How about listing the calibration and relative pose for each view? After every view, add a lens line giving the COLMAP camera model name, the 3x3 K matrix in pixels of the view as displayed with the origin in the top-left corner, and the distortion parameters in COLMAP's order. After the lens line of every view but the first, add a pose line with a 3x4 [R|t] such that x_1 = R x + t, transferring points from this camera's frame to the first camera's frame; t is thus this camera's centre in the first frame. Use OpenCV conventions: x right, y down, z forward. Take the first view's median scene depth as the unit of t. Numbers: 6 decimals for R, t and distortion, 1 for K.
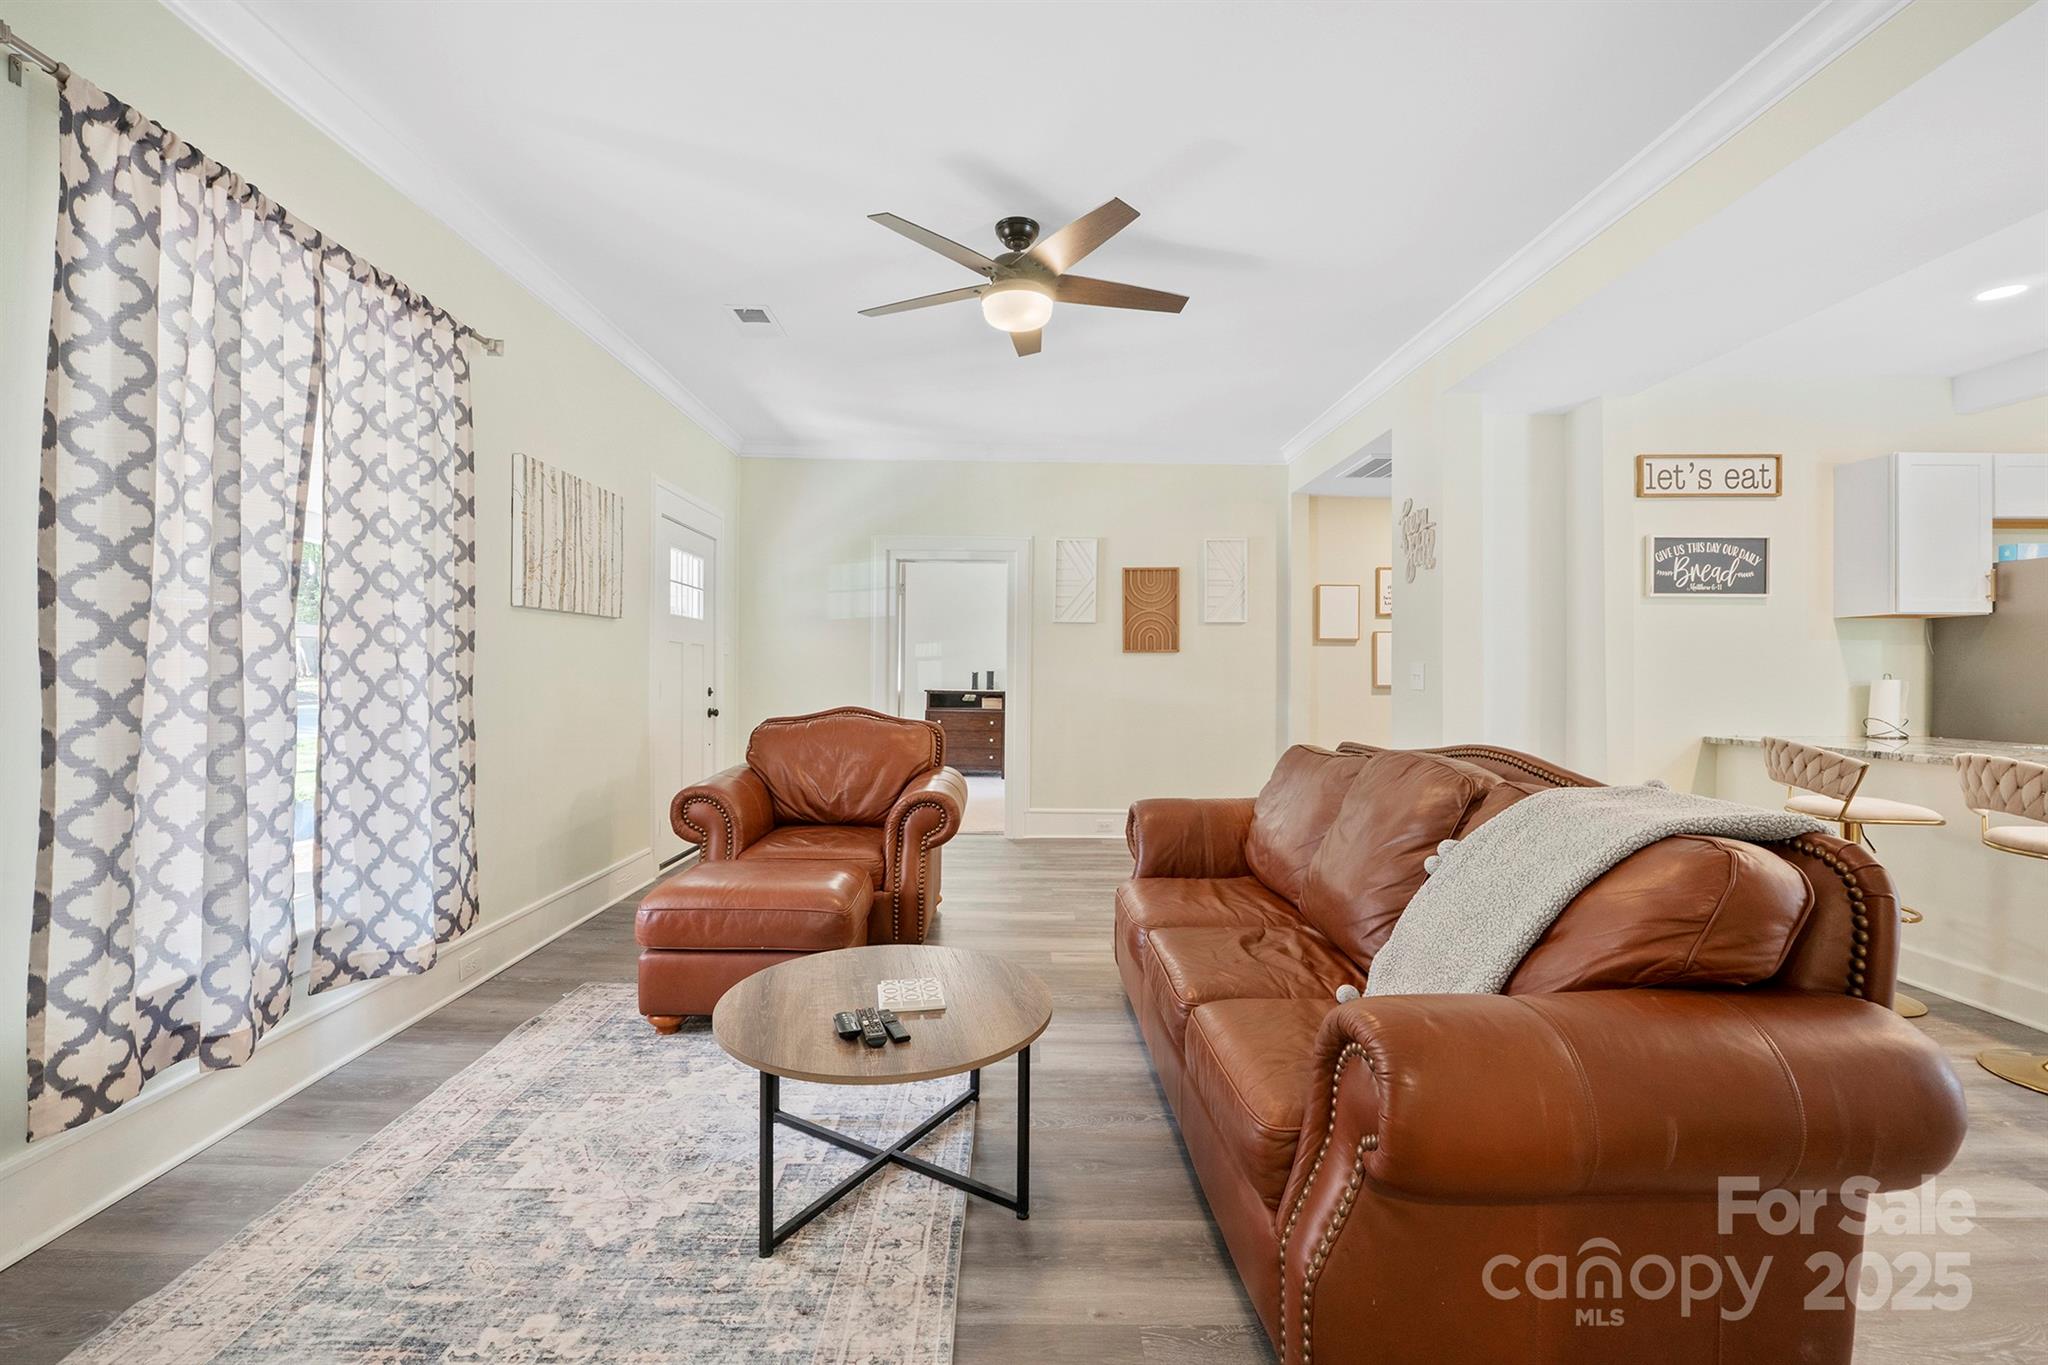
lens RADIAL K [[858.4, 0, 1021.7], [0, 858.4, 671.3], [0, 0, 1]] dist [-0.005911, -0.000463]
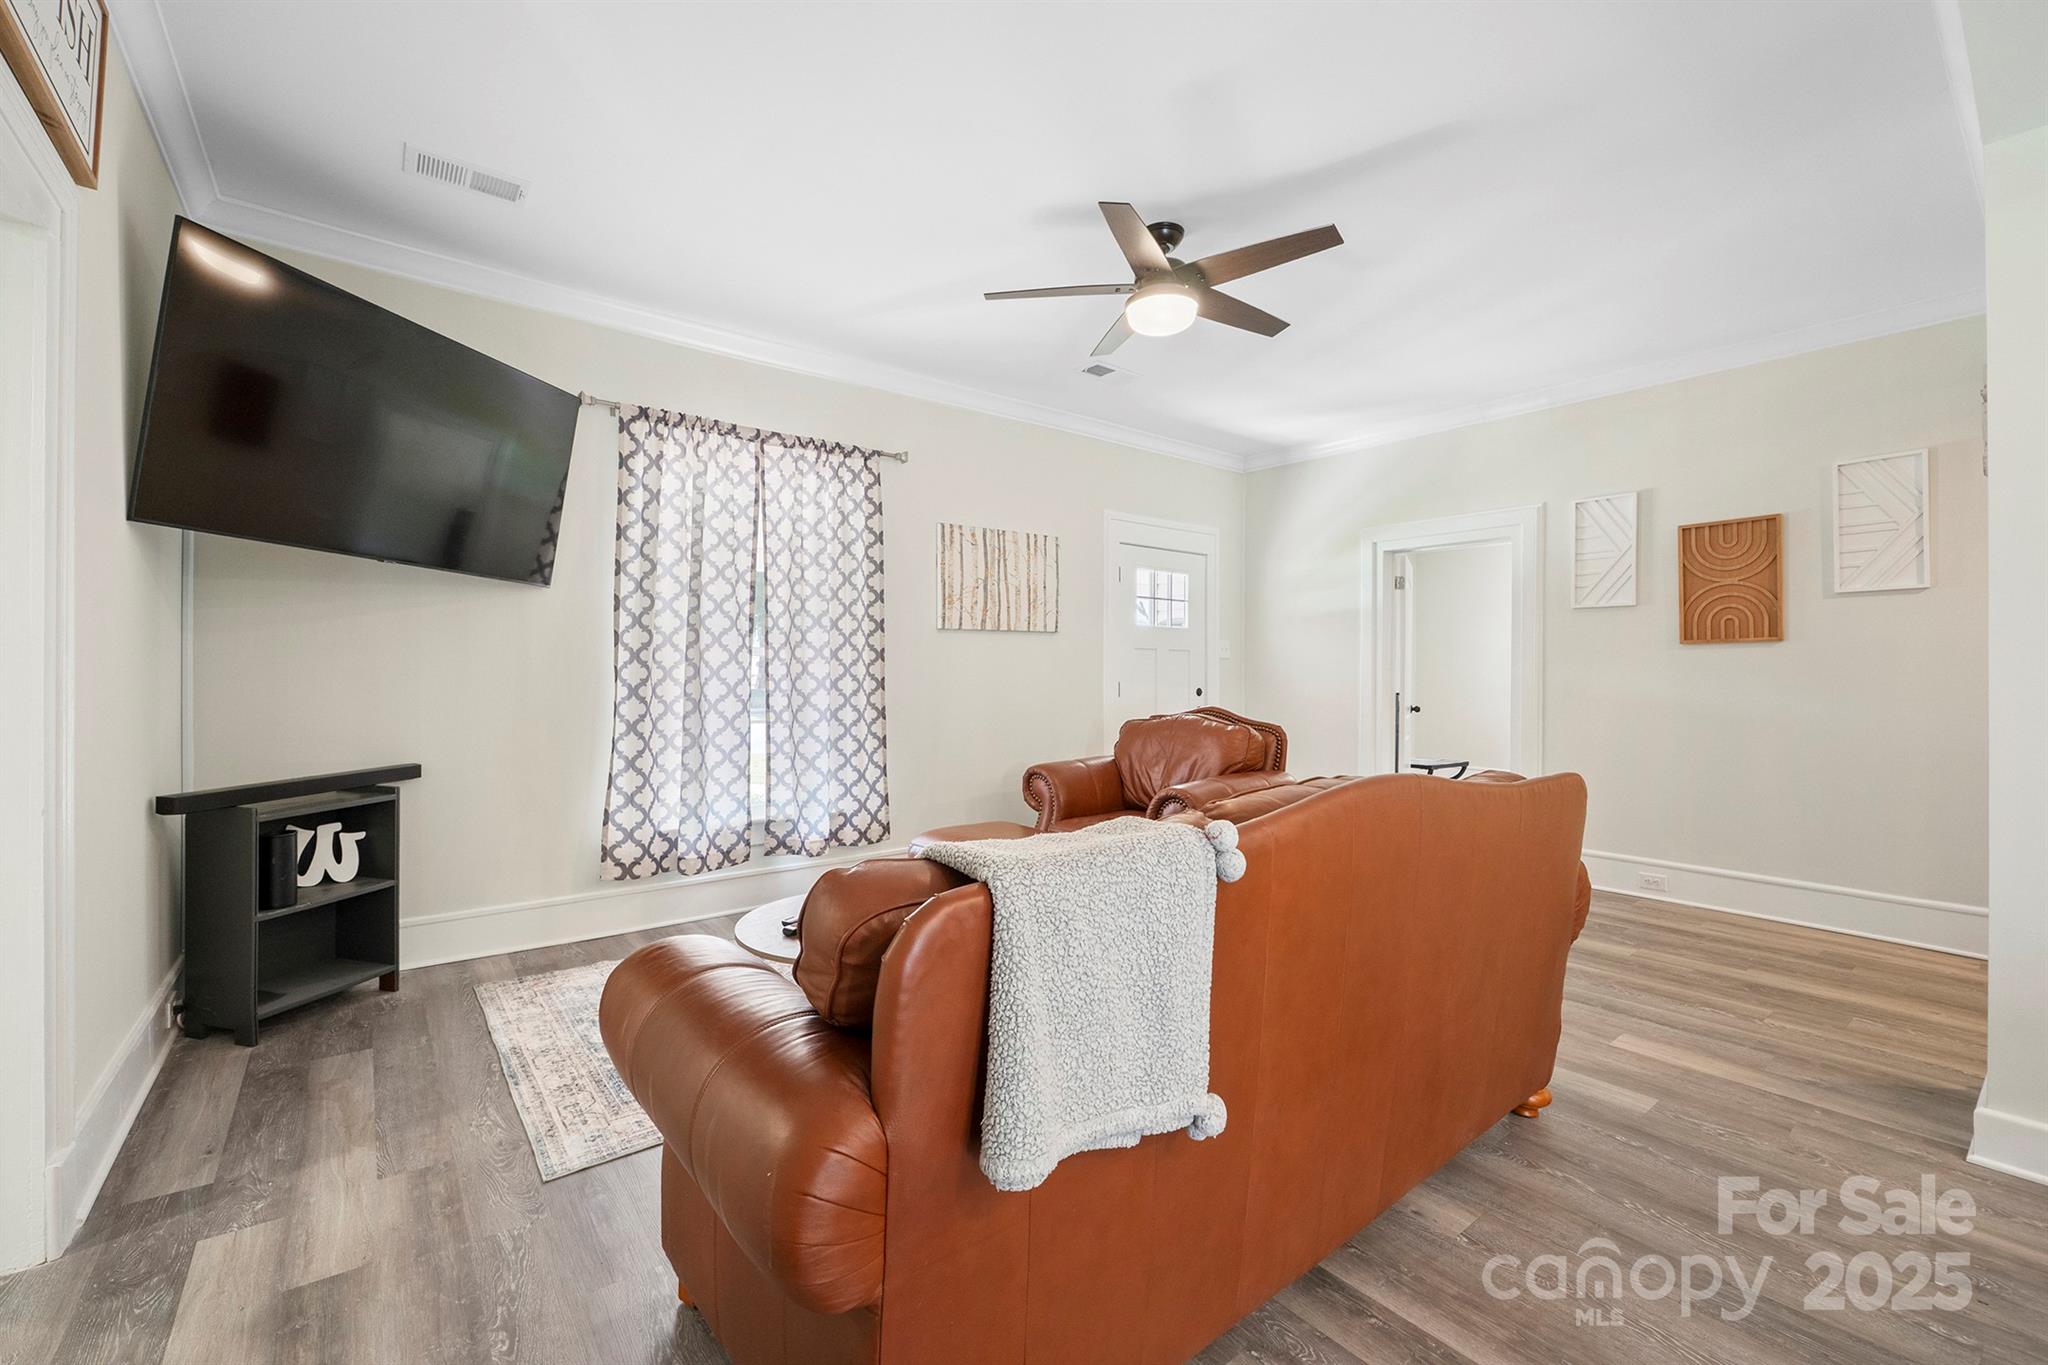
lens RADIAL K [[858.4, 0, 1022.6], [0, 858.4, 671.5], [0, 0, 1]] dist [-0.005911, -0.000463]
pose [[0.607135, -0.008161, -0.794557, 0.751628], [0.004887, 0.999967, -0.006537, 0.006366], [0.794584, 0.000086, 0.607154, 0.276641]]
